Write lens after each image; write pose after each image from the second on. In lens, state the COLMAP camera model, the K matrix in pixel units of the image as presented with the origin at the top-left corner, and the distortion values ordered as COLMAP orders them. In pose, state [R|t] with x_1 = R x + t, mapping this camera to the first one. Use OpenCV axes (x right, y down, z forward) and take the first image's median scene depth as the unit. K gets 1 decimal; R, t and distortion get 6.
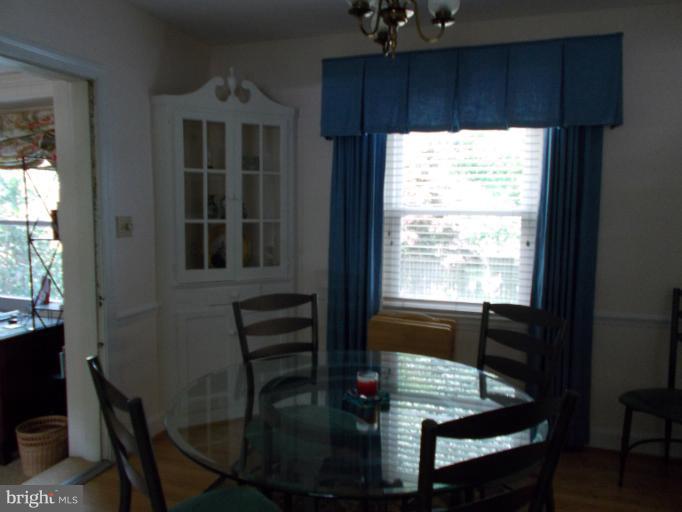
lens RADIAL K [[503.2, 0, 339.6], [0, 503.2, 256.2], [0, 0, 1]] dist [-0.009670, 0.009501]
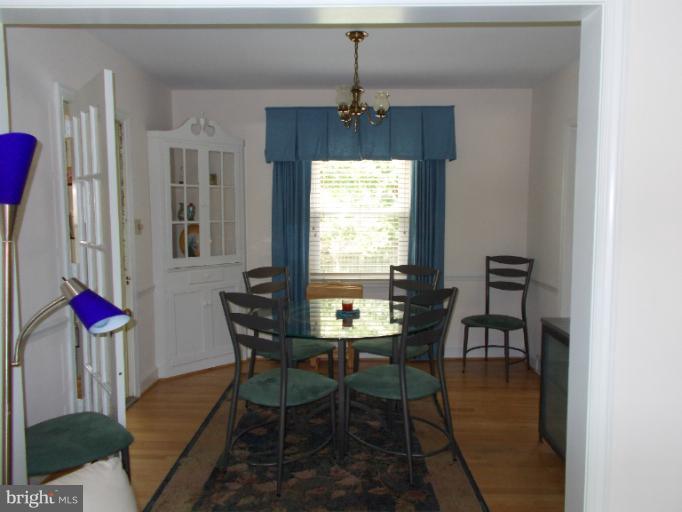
lens RADIAL K [[503.2, 0, 341.7], [0, 503.2, 255.2], [0, 0, 1]] dist [-0.009670, 0.009501]
pose [[0.953462, -0.038236, 0.299078, -0.277963], [0.039964, 0.999201, 0.000340, 0.036615], [-0.298852, 0.011629, 0.954229, -0.427657]]
